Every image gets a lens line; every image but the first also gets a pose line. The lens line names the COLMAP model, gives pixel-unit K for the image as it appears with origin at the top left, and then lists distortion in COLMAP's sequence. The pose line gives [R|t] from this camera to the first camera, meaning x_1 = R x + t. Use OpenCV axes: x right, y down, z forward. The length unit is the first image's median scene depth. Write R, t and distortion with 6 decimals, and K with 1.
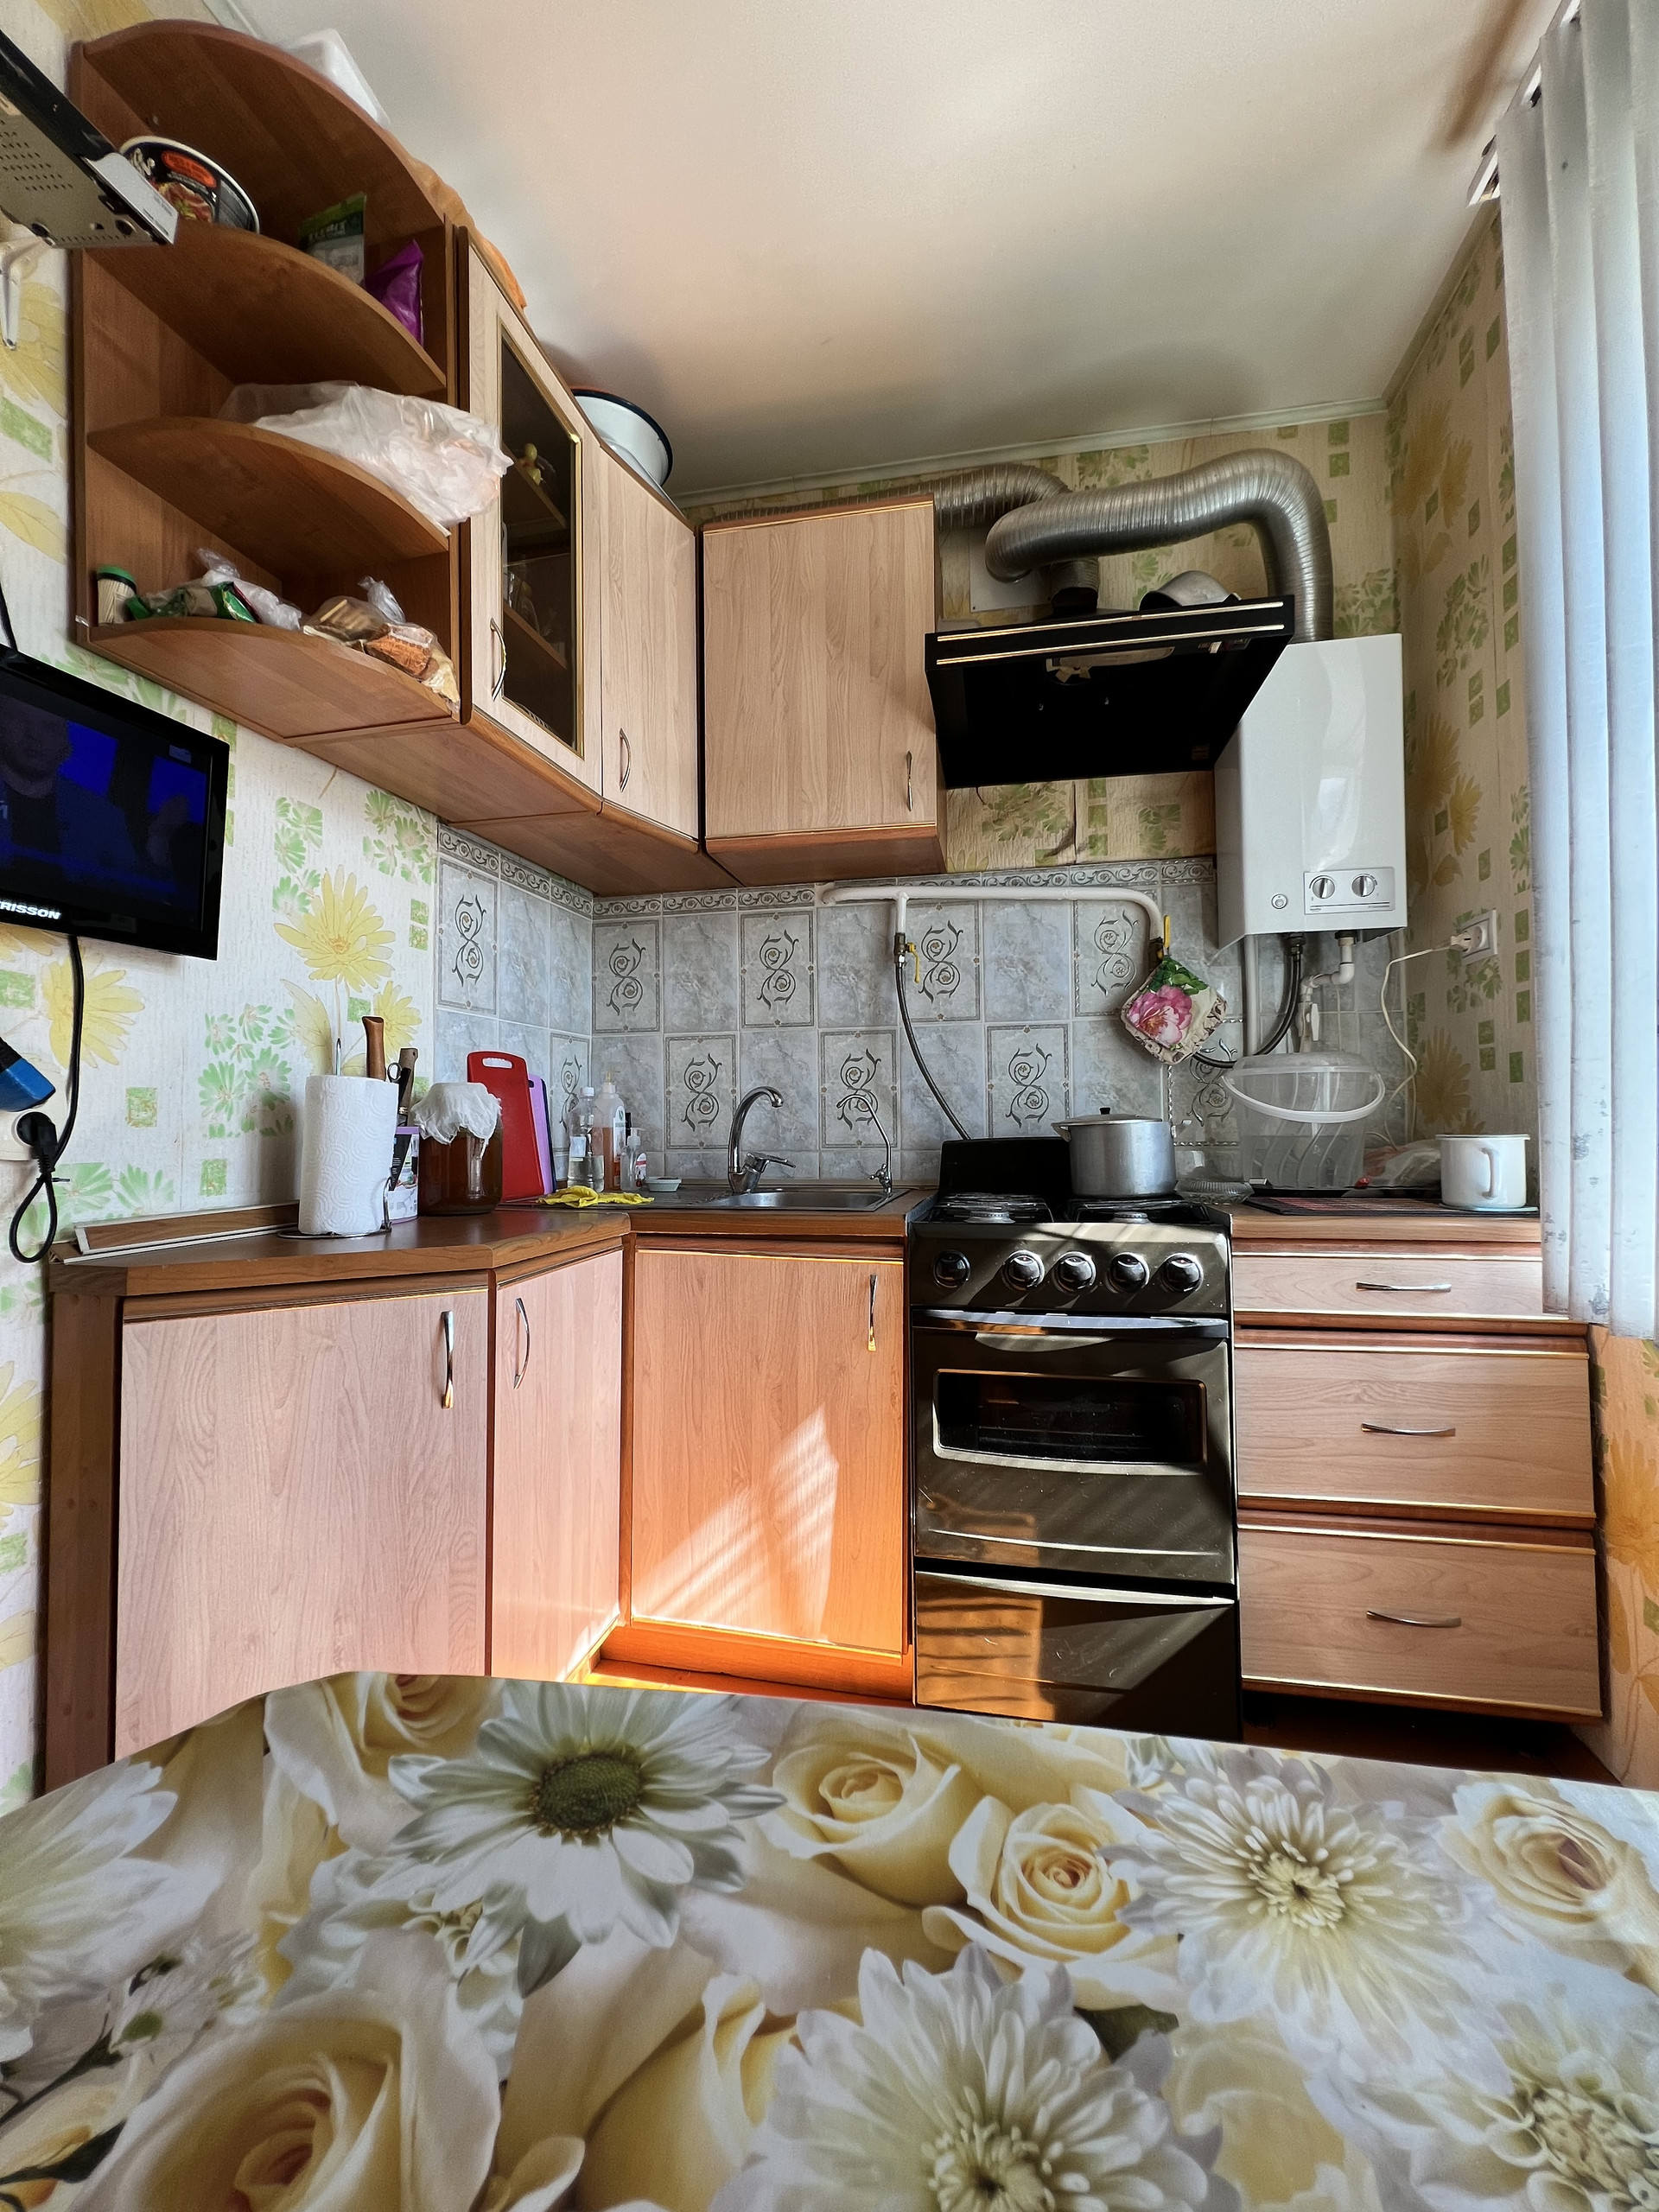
lens RADIAL K [[886.5, 0, 829.5], [0, 886.5, 1106.0], [0, 0, 1]] dist [0.001244, 0.000400]
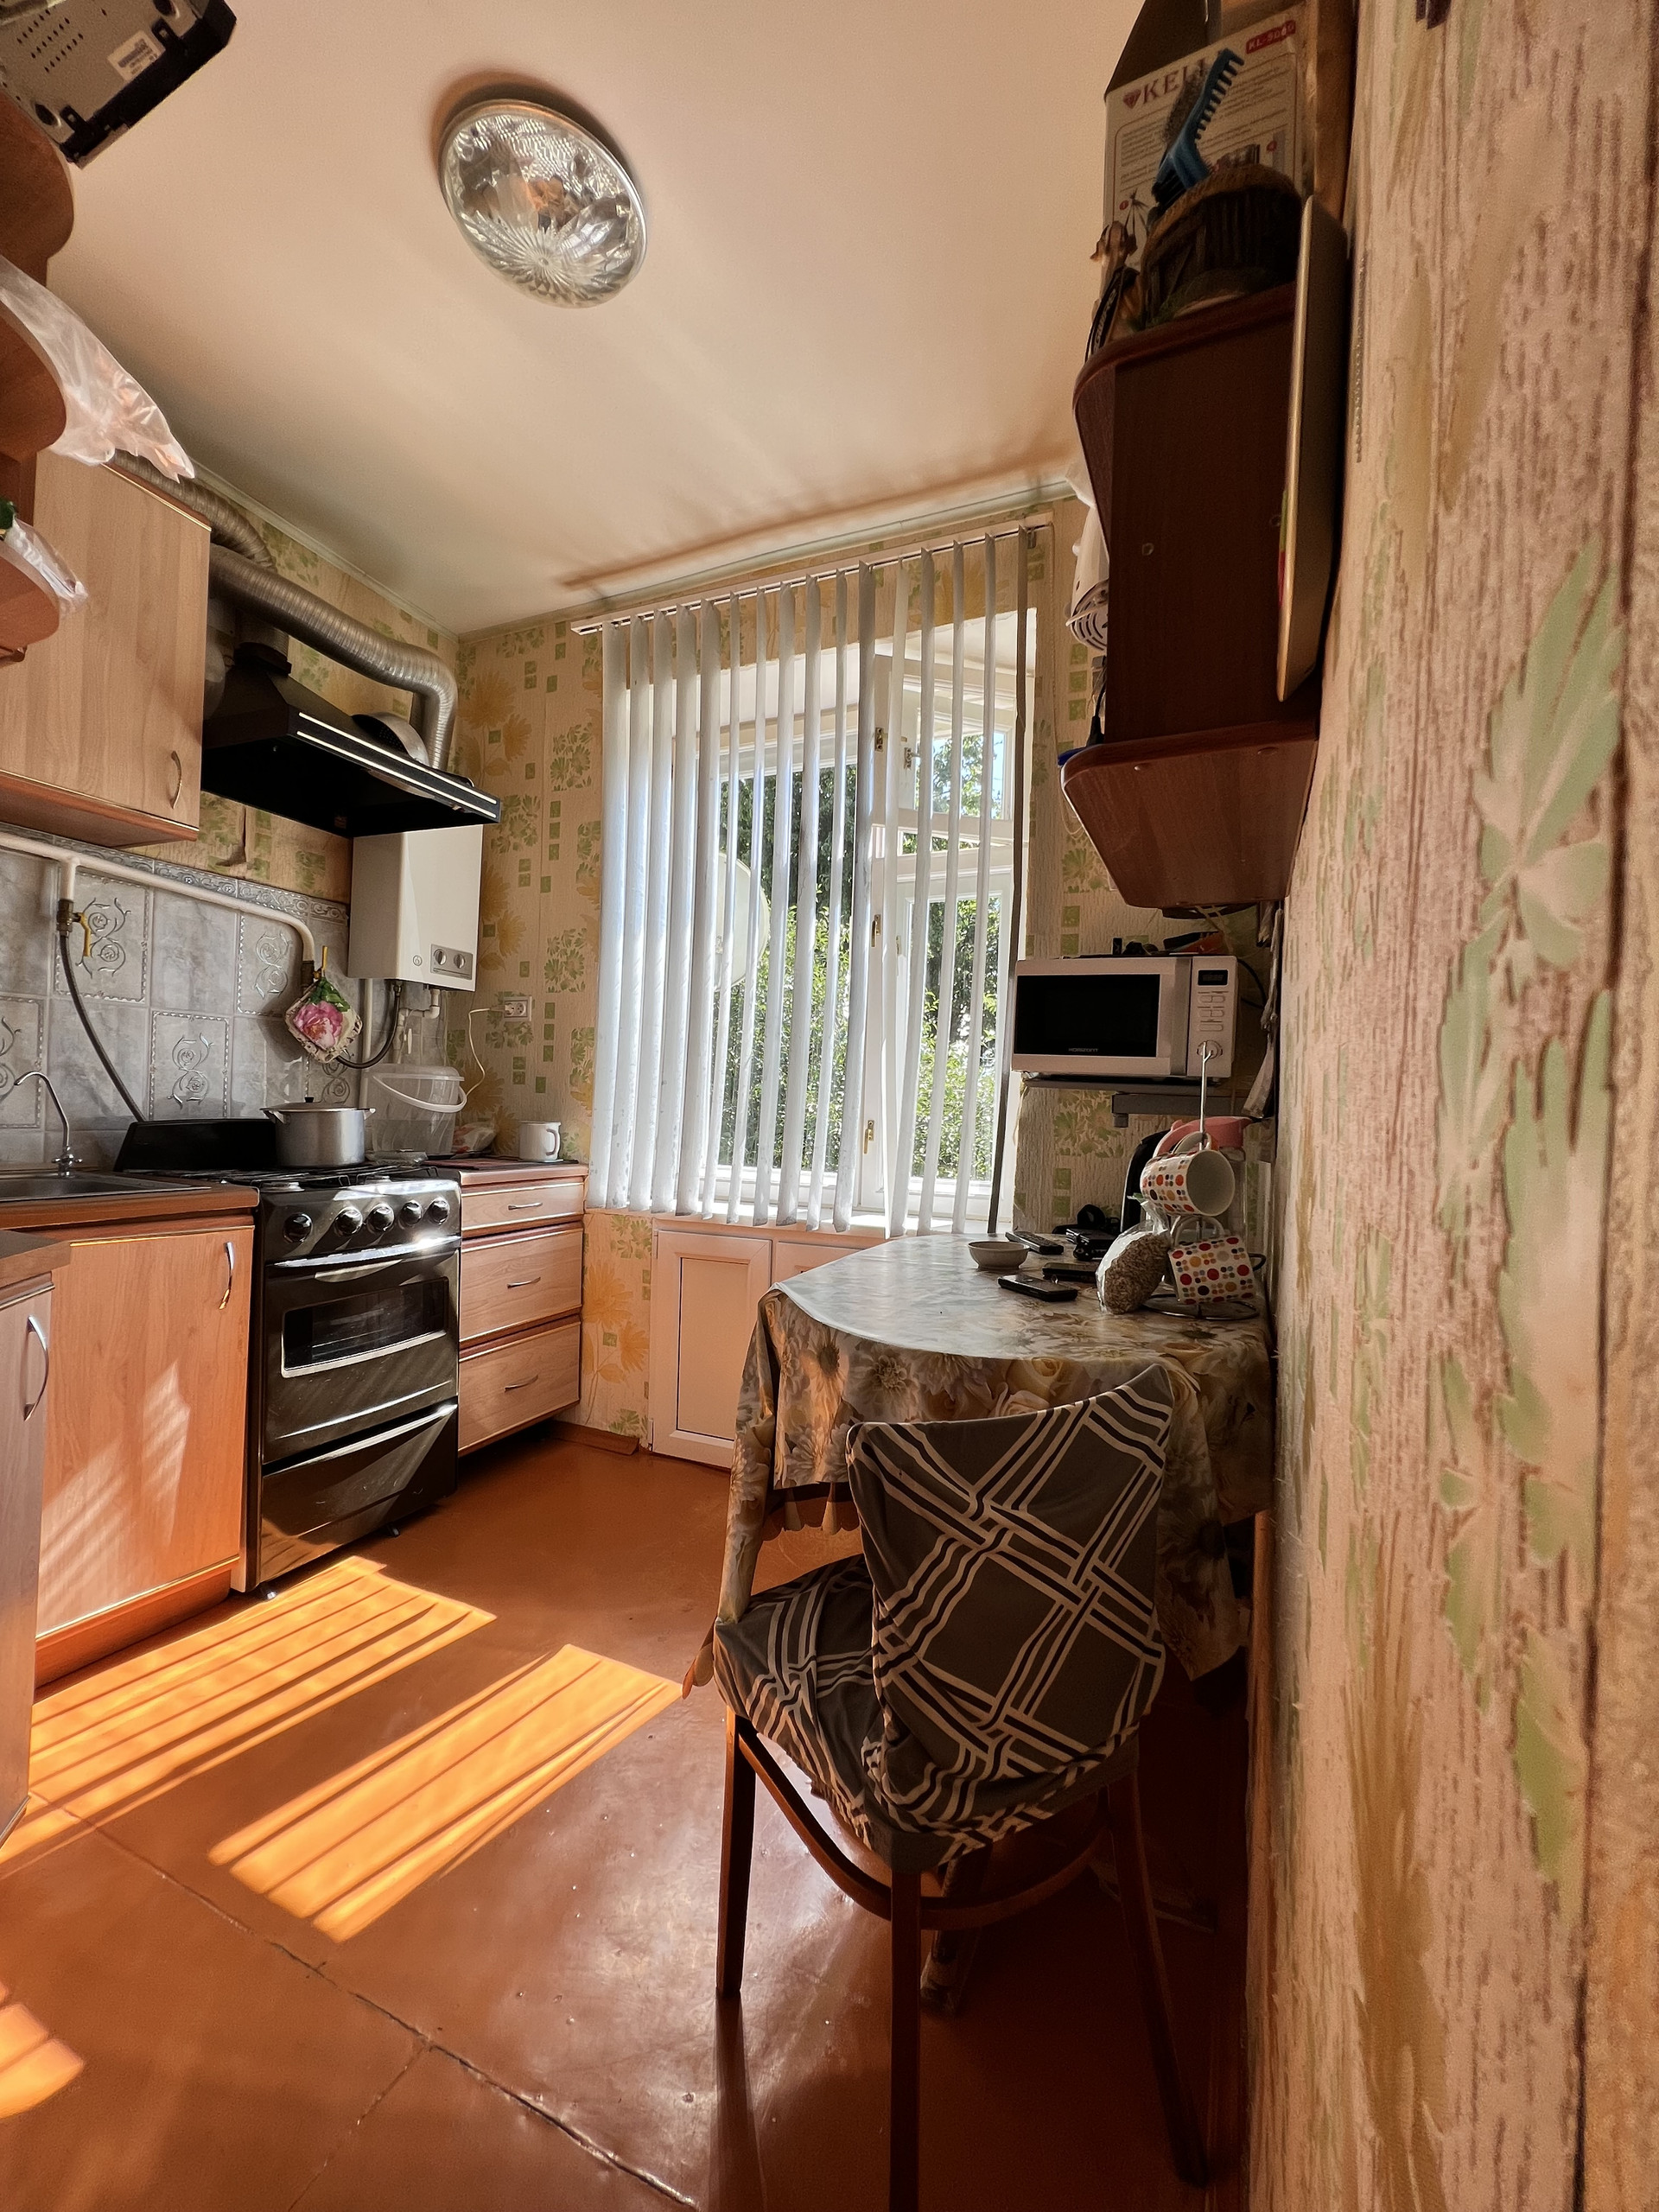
lens RADIAL K [[886.6, 0, 829.5], [0, 886.6, 1106.0], [0, 0, 1]] dist [0.000801, 0.000214]
pose [[0.226398, 0.017004, 0.973886, -0.739778], [-0.056471, 0.998395, -0.004304, -0.021254], [-0.972397, -0.054022, 0.226995, -0.011049]]
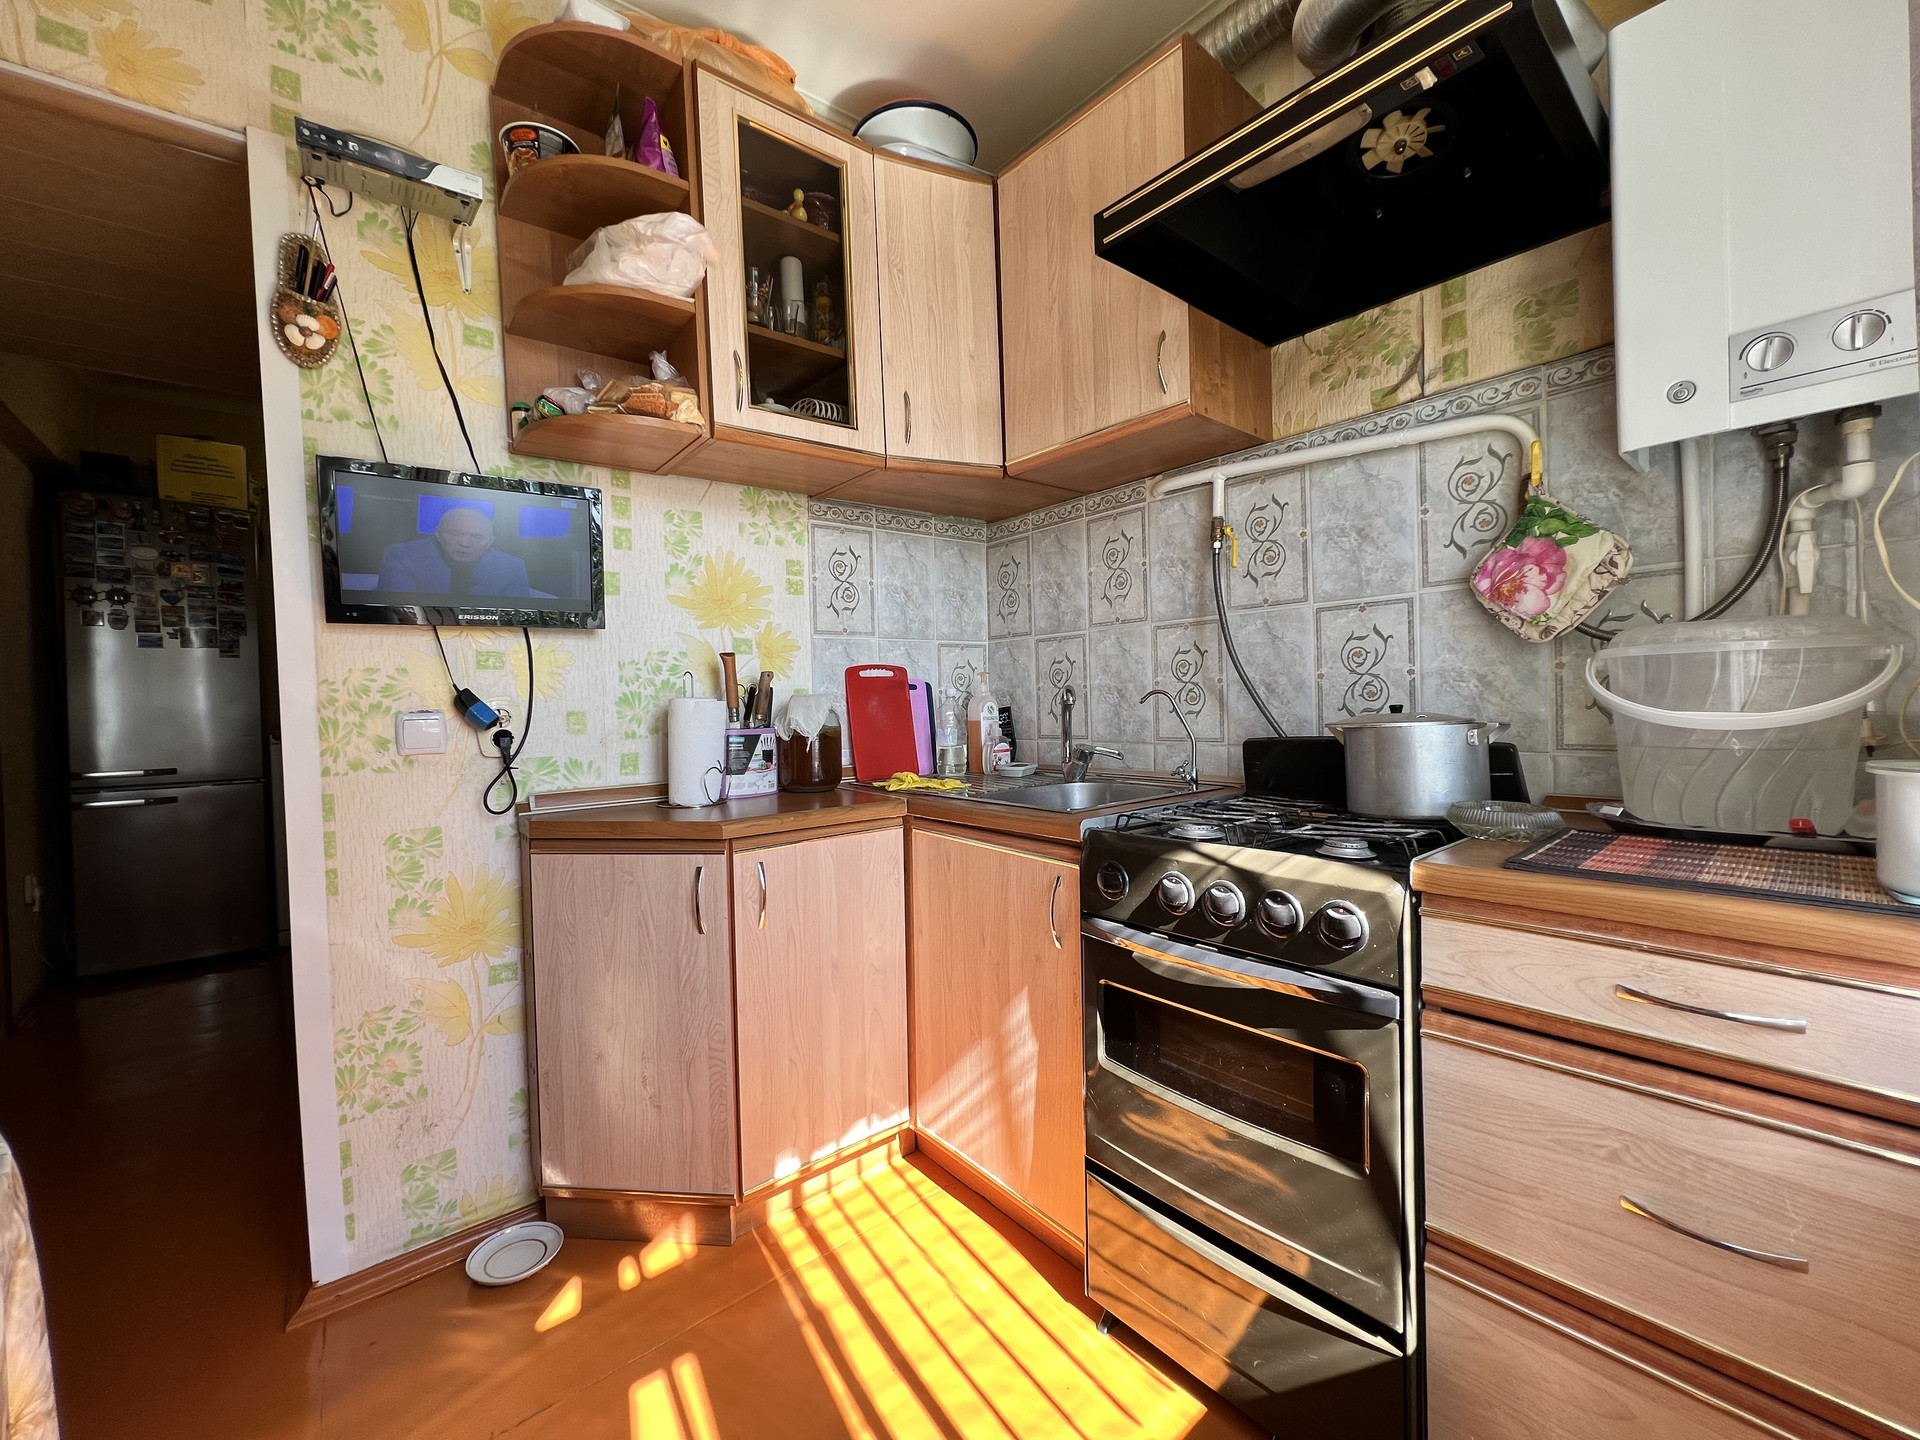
lens RADIAL K [[769.6, 0, 961.1], [0, 769.6, 716.7], [0, 0, 1]] dist [0.000801, 0.000214]
pose [[0.788387, 0.000307, -0.615179, 0.422861], [0.032786, 0.998558, 0.042516, -0.029556], [0.614305, -0.053689, 0.787240, 0.196341]]
